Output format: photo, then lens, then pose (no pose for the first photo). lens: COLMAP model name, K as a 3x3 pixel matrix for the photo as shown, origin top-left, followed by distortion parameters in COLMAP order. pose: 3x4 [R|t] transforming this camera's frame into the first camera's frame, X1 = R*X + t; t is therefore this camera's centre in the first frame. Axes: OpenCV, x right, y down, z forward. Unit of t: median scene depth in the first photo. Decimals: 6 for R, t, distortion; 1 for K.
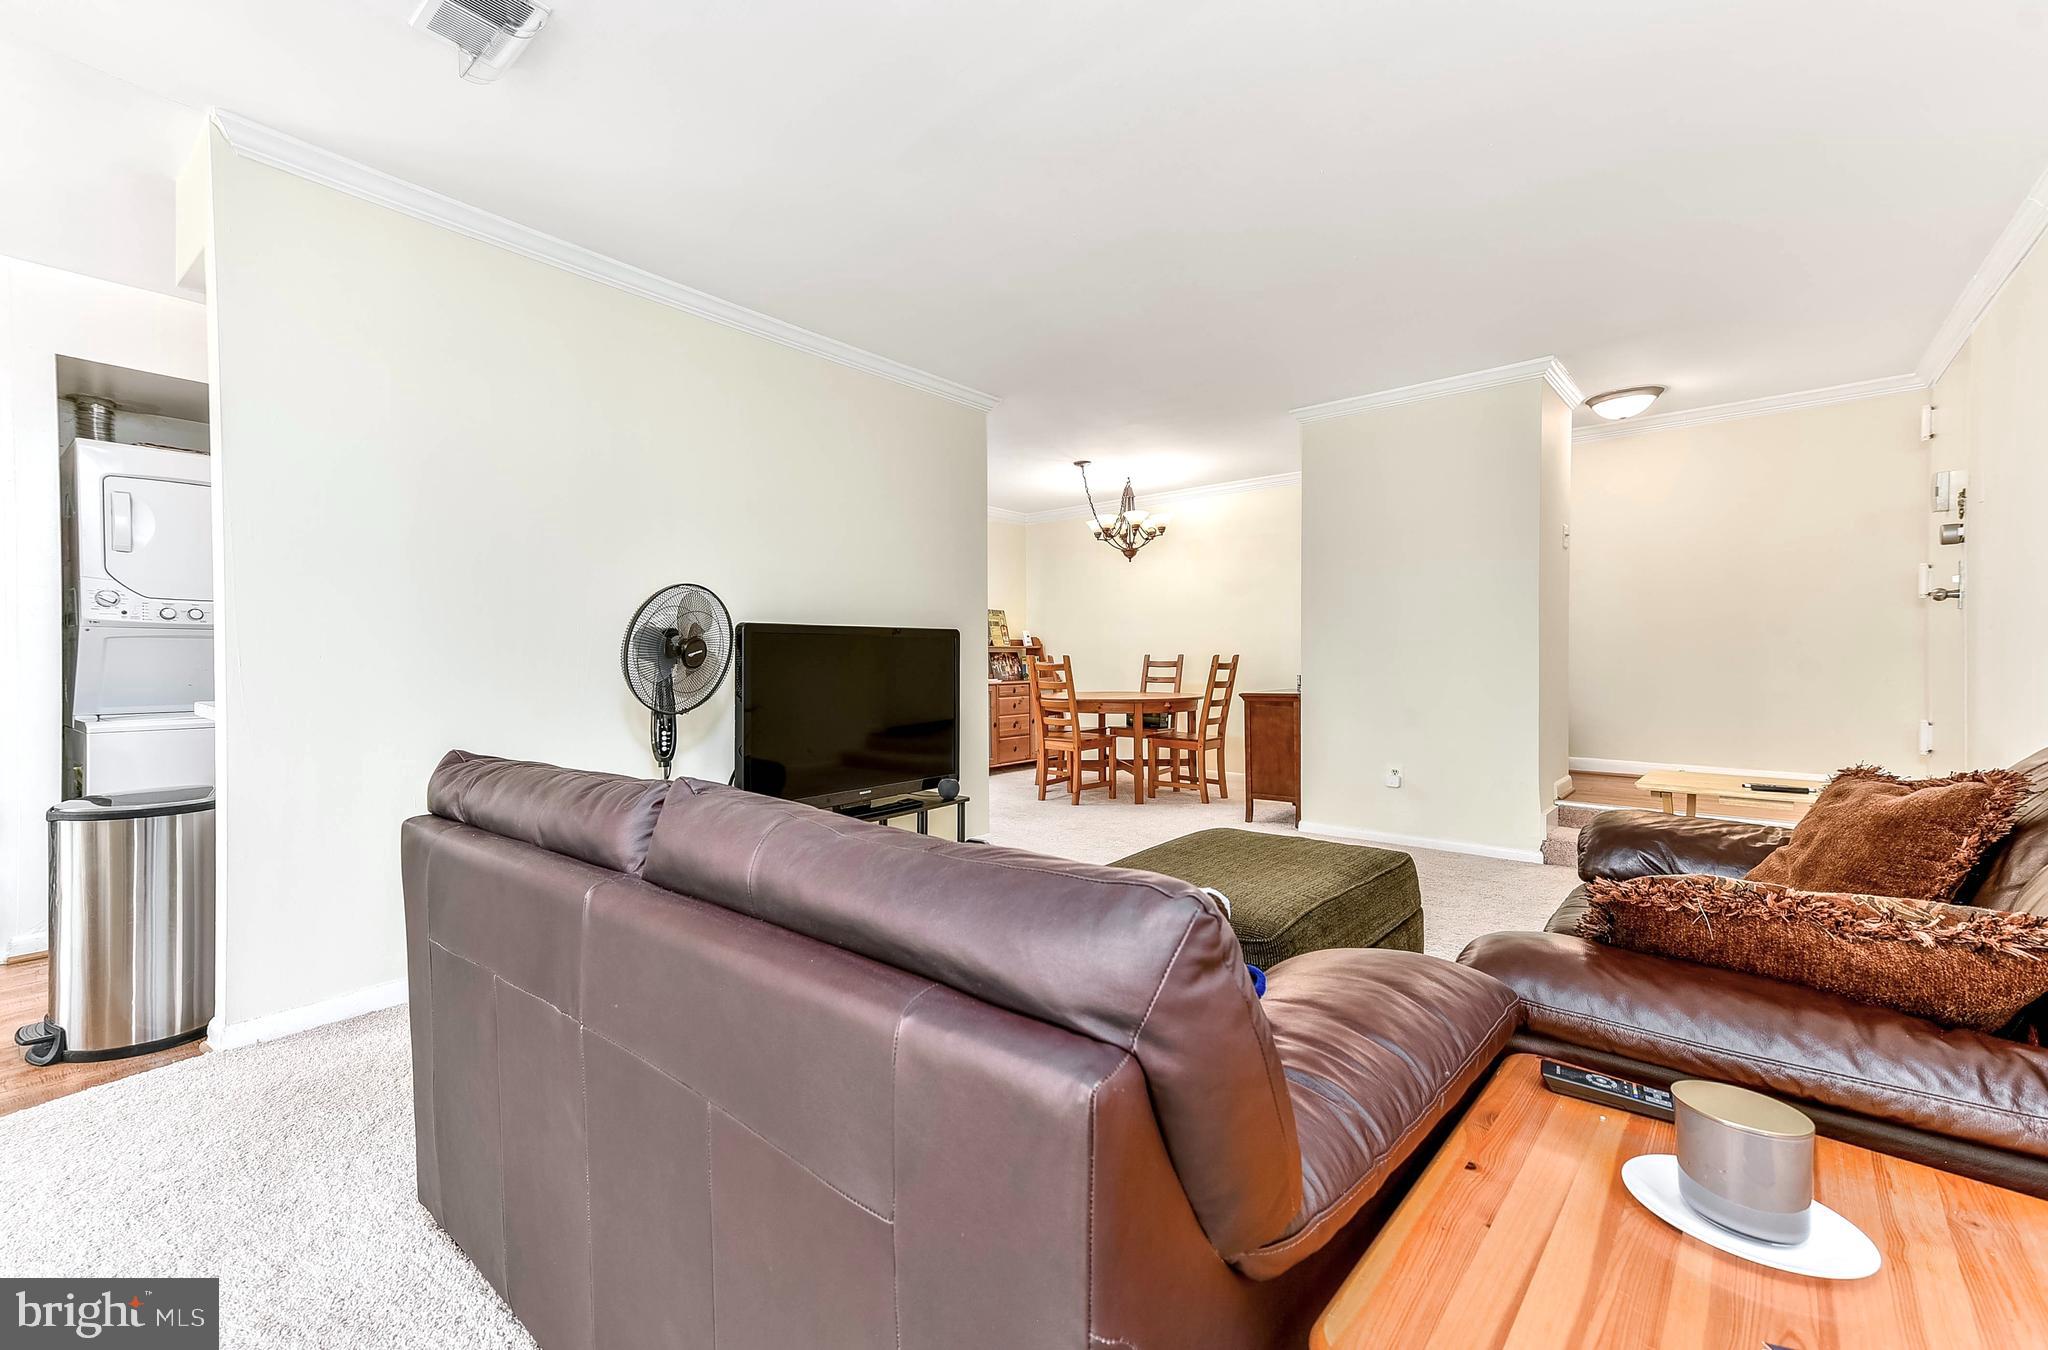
lens RADIAL K [[844.4, 0, 1024.0], [0, 844.4, 675.0], [0, 0, 1]] dist [-0.000395, -0.000016]
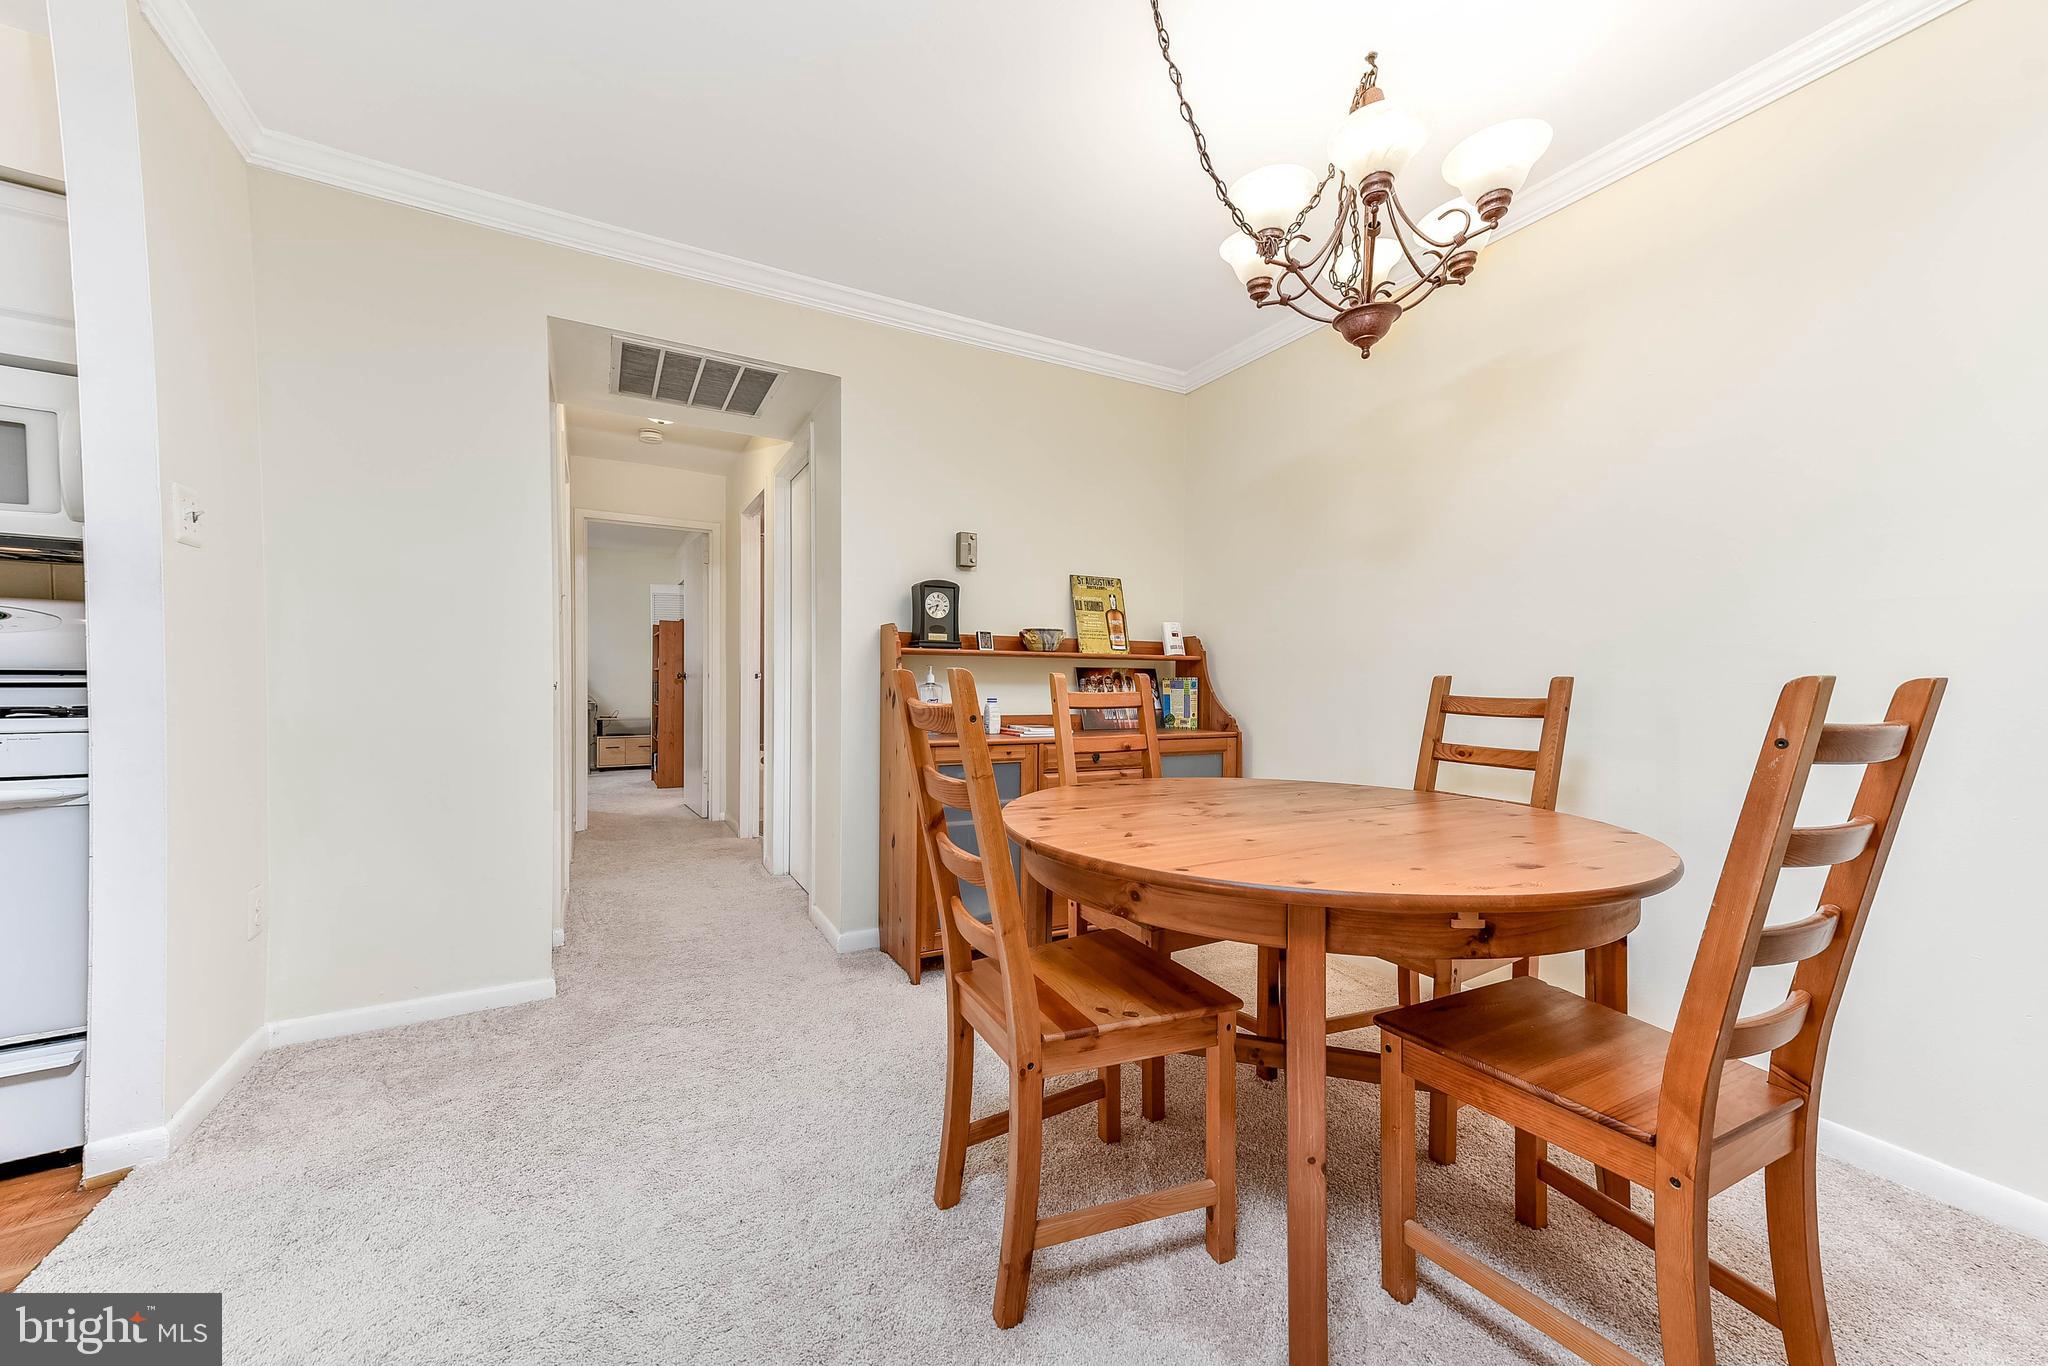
lens RADIAL K [[799.4, 0, 1032.2], [0, 799.4, 703.6], [0, 0, 1]] dist [0.001421, 0.000119]
pose [[0.918779, 0.027563, -0.393809, 0.122413], [-0.024095, 0.999615, 0.013749, -0.013868], [0.394037, -0.003143, 0.919089, 0.651611]]
